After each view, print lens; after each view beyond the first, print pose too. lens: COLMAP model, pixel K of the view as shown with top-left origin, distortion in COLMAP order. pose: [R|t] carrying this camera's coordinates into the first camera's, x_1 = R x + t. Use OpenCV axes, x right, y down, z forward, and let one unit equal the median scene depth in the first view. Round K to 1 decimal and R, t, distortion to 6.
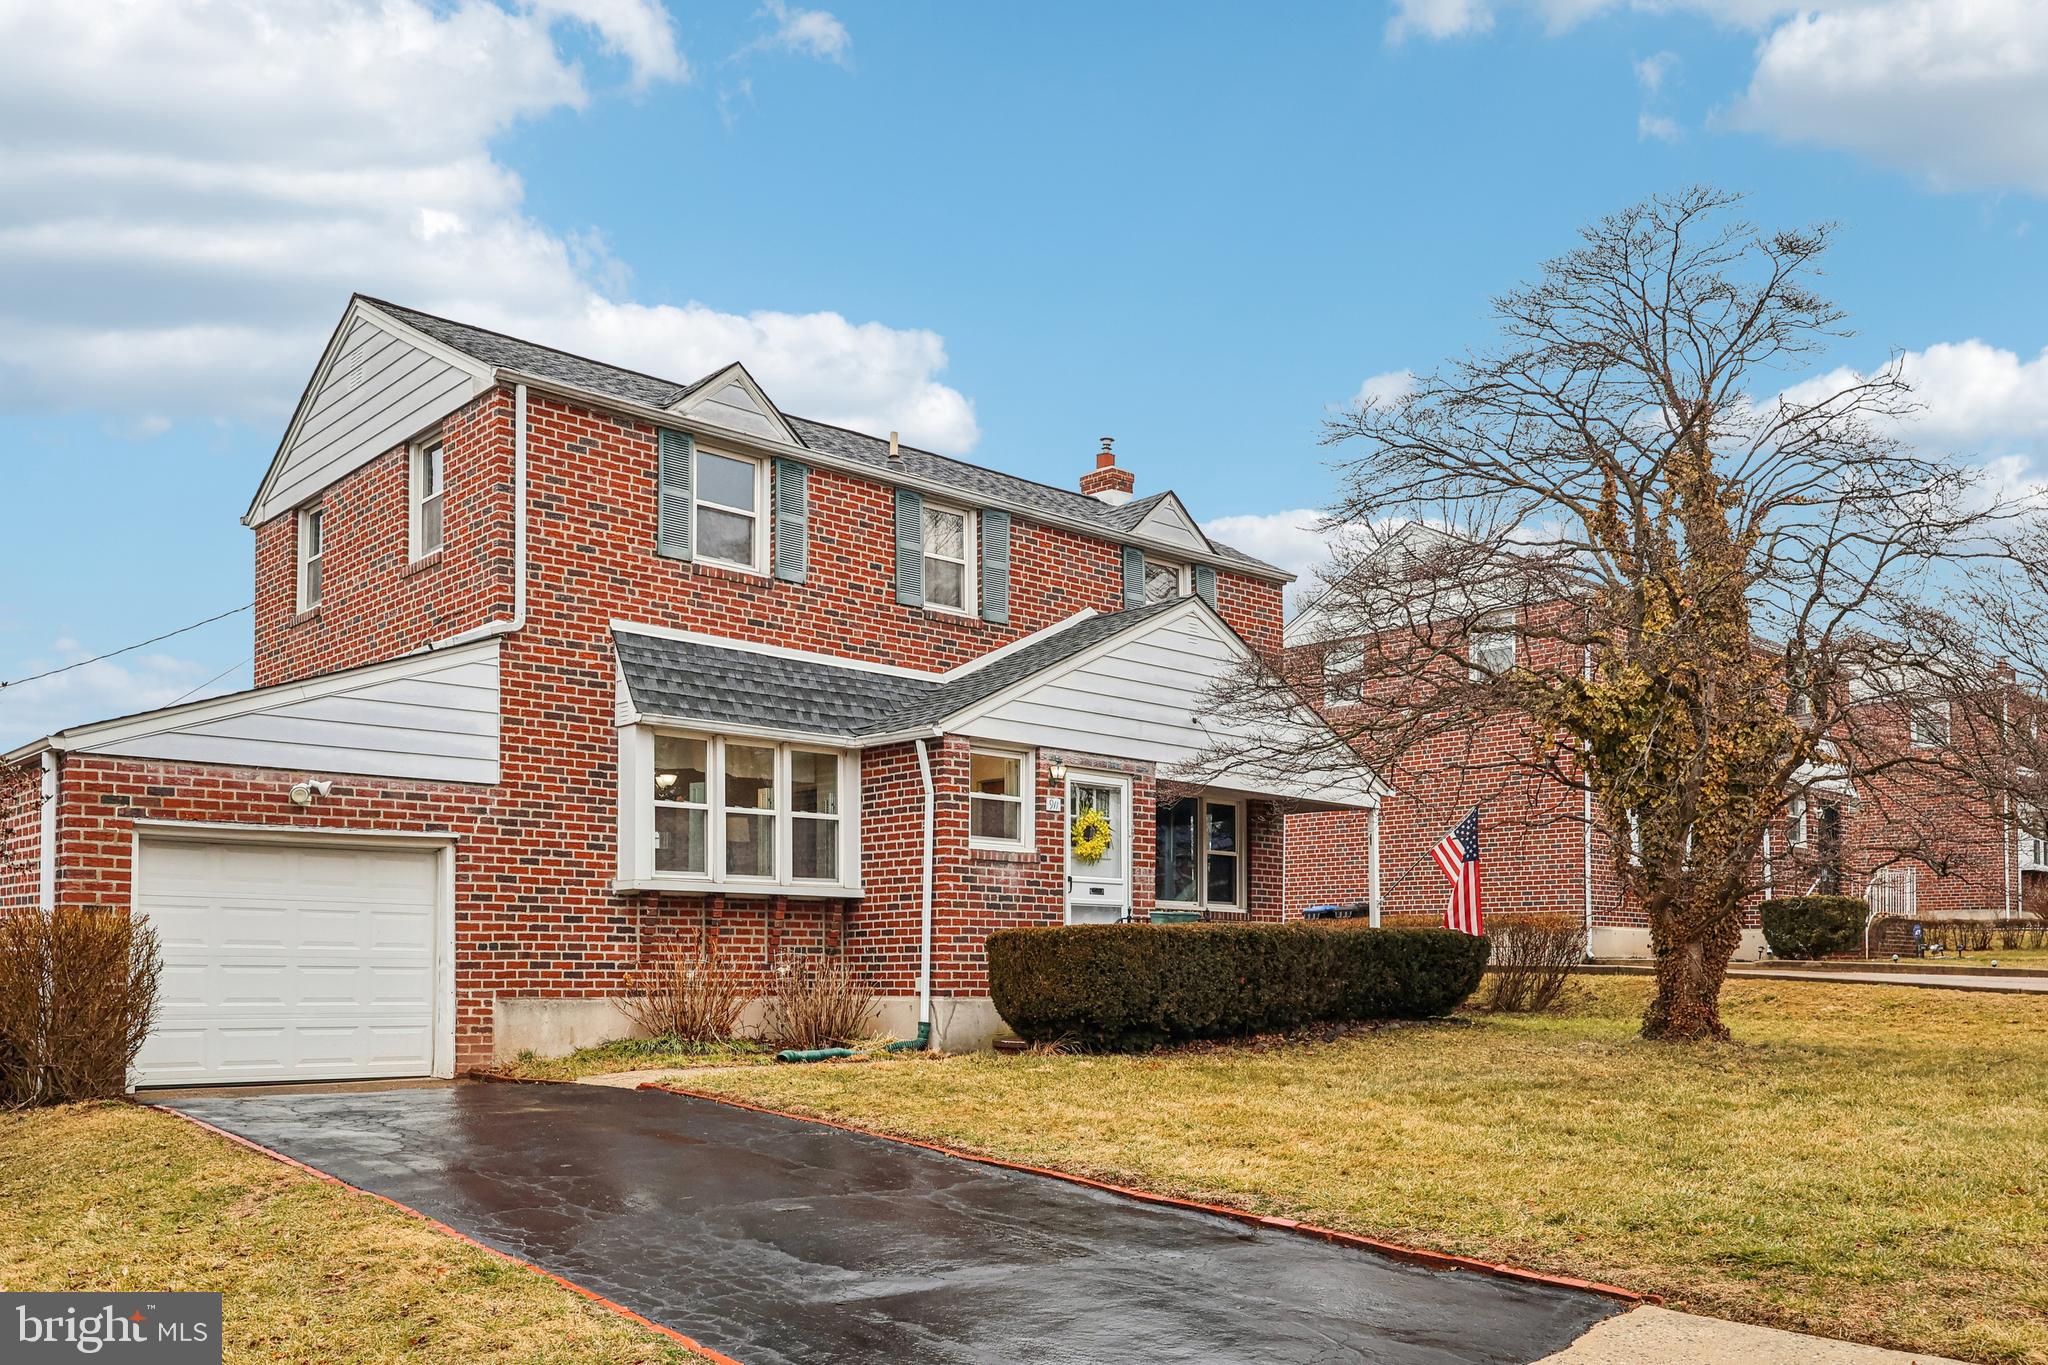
lens RADIAL K [[1654.4, 0, 1024.0], [0, 1654.4, 682.5], [0, 0, 1]] dist [-0.001684, -0.003060]
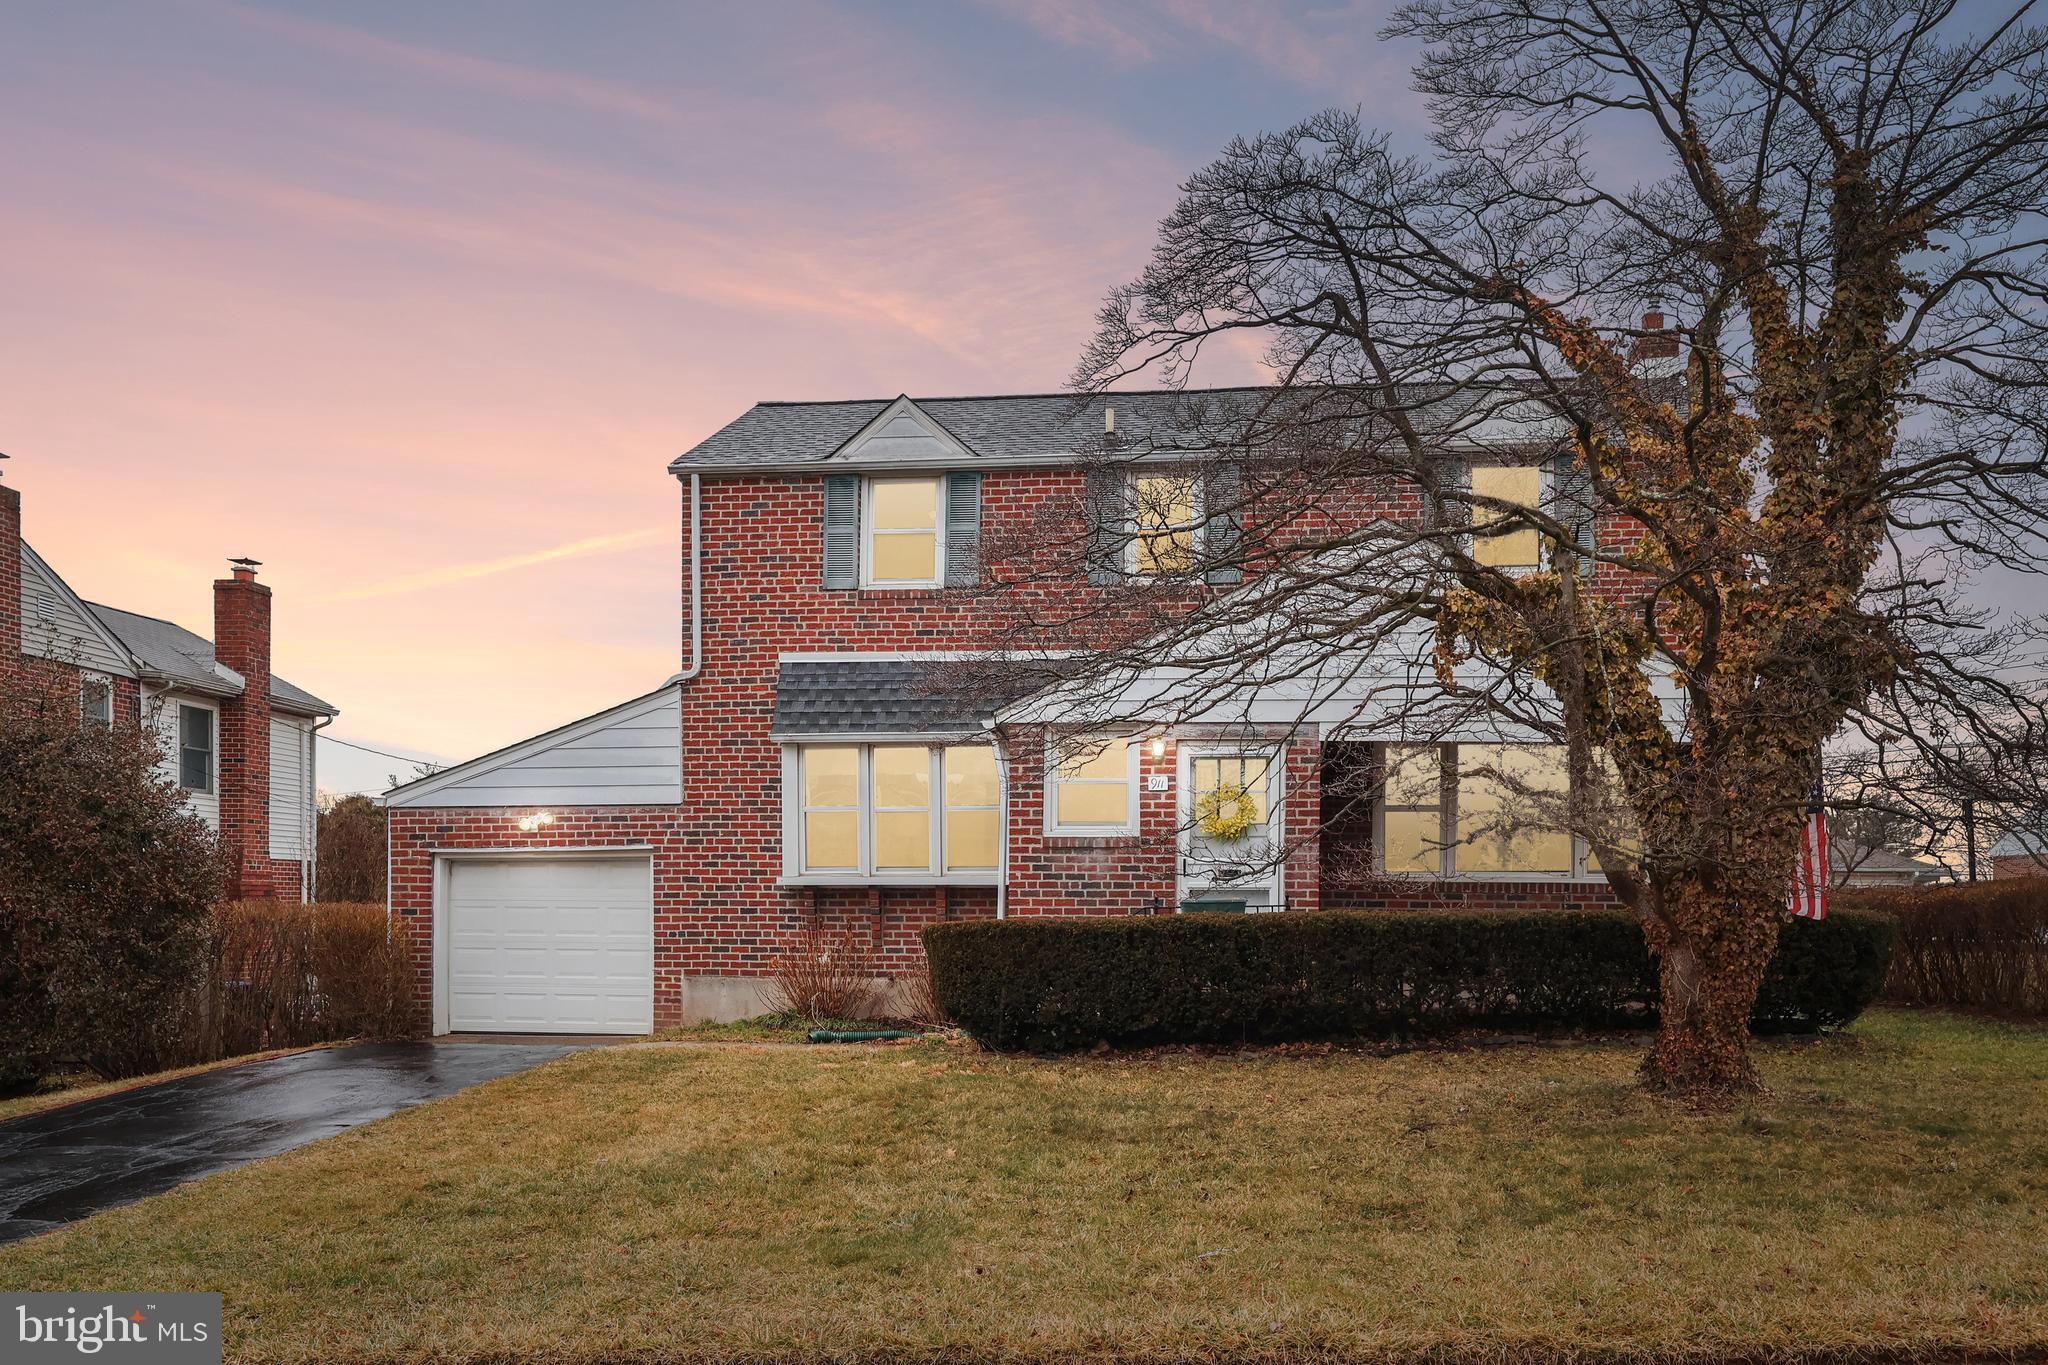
lens RADIAL K [[1654.4, 0, 1024.0], [0, 1654.4, 682.5], [0, 0, 1]] dist [-0.001684, -0.003060]
pose [[0.644025, -0.101230, -0.758277, 0.767678], [0.131525, 0.991099, -0.020604, 0.029695], [0.753613, -0.086463, 0.651607, 0.378179]]
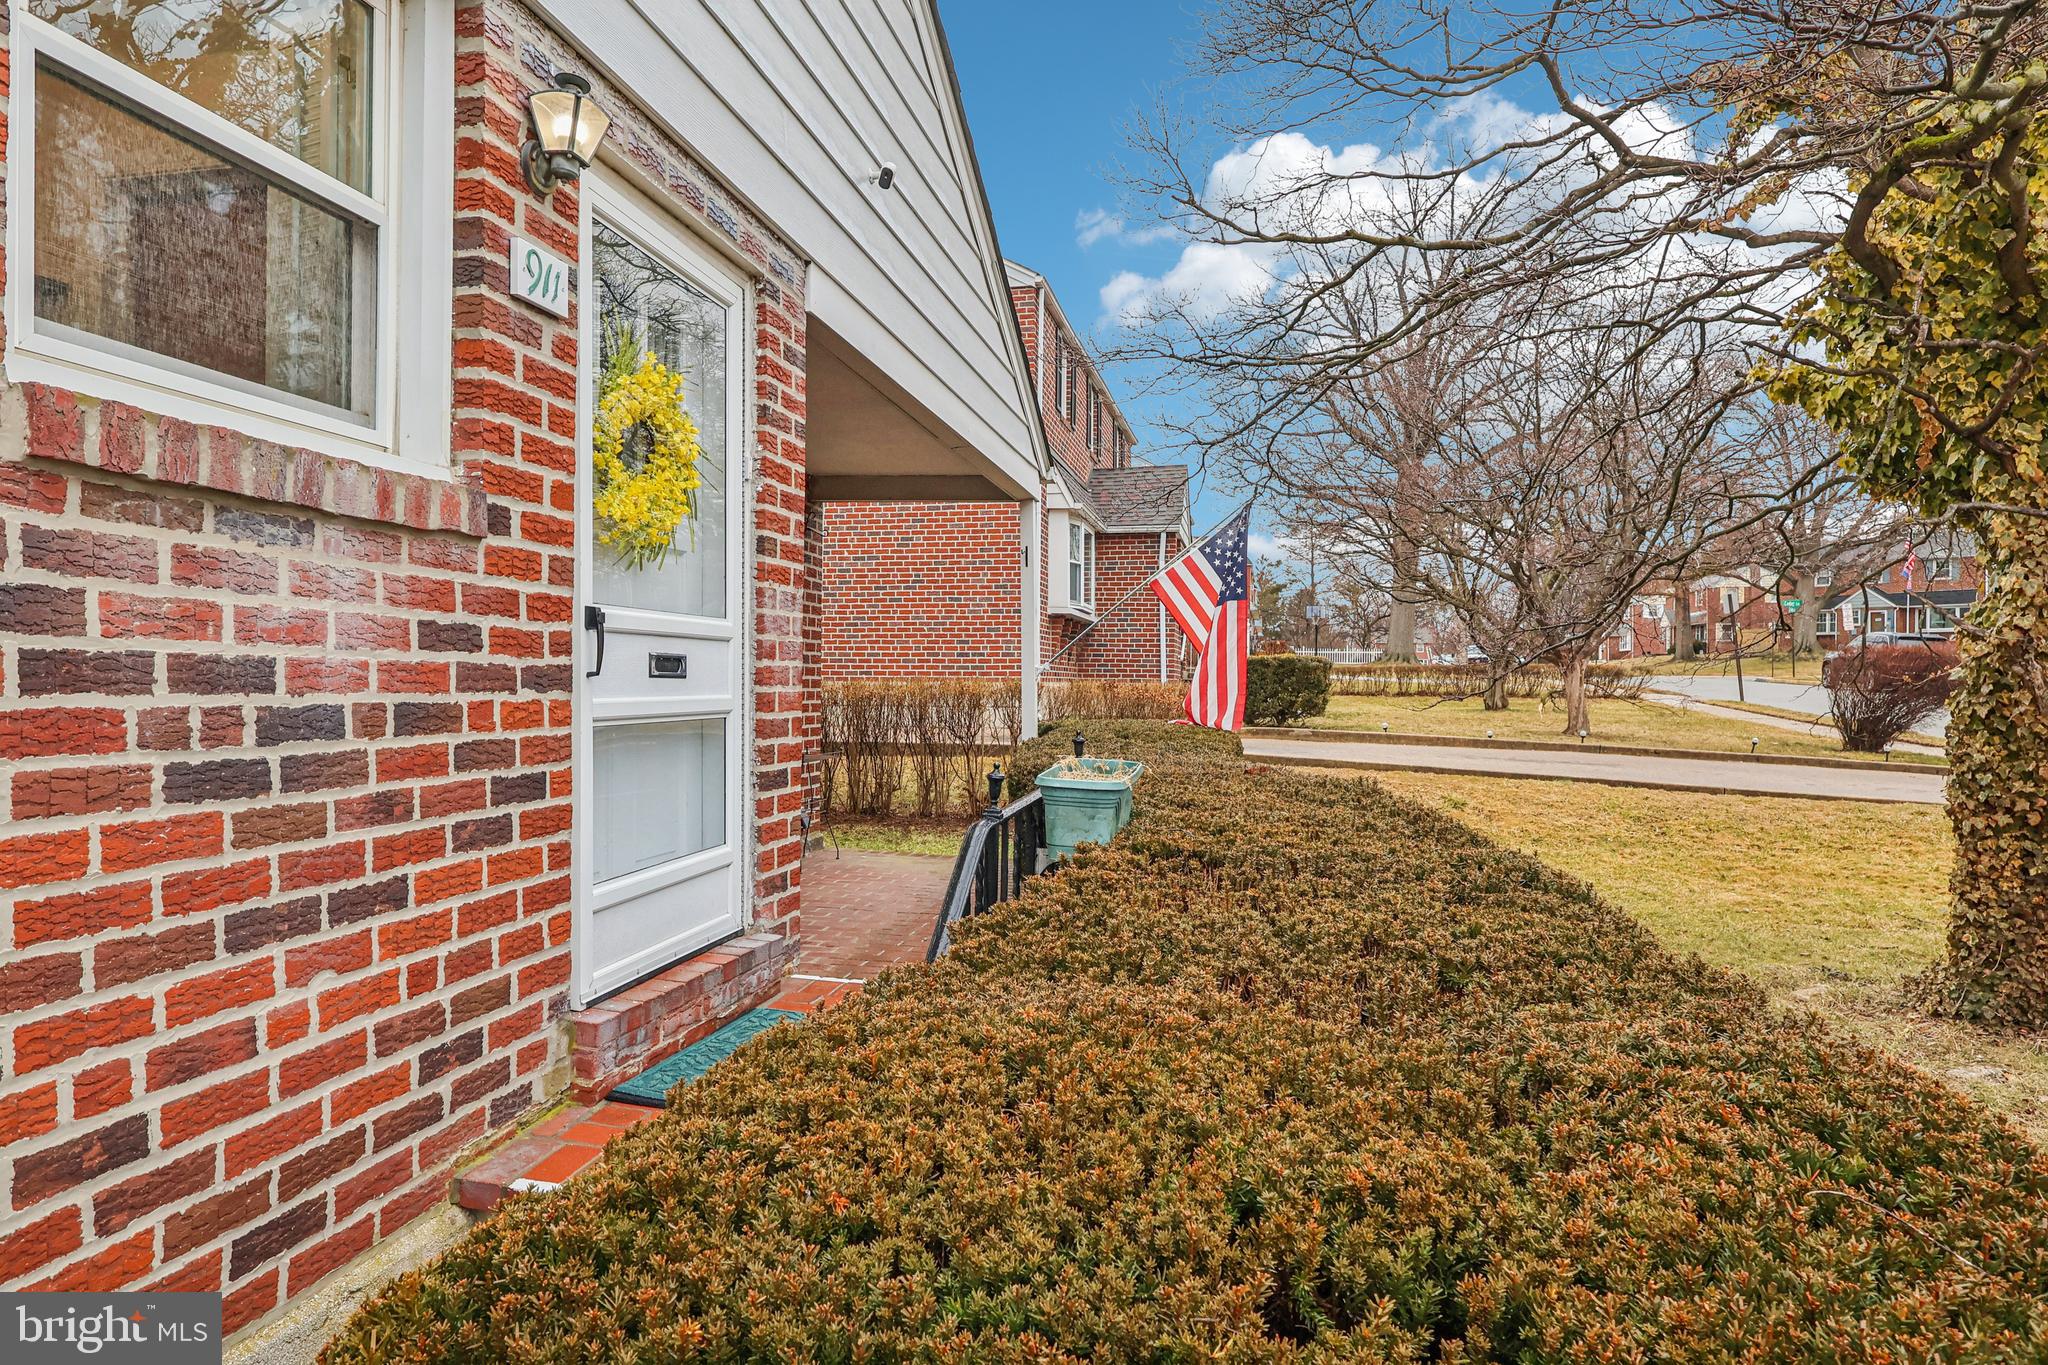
lens RADIAL K [[1195.1, 0, 1024.0], [0, 1195.1, 682.5], [0, 0, 1]] dist [-0.001600, -0.000169]
pose [[0.818775, 0.000239, 0.574114, -0.022521], [-0.101111, 0.984429, 0.143790, 0.109063], [-0.565140, -0.175781, 0.806050, 0.928974]]
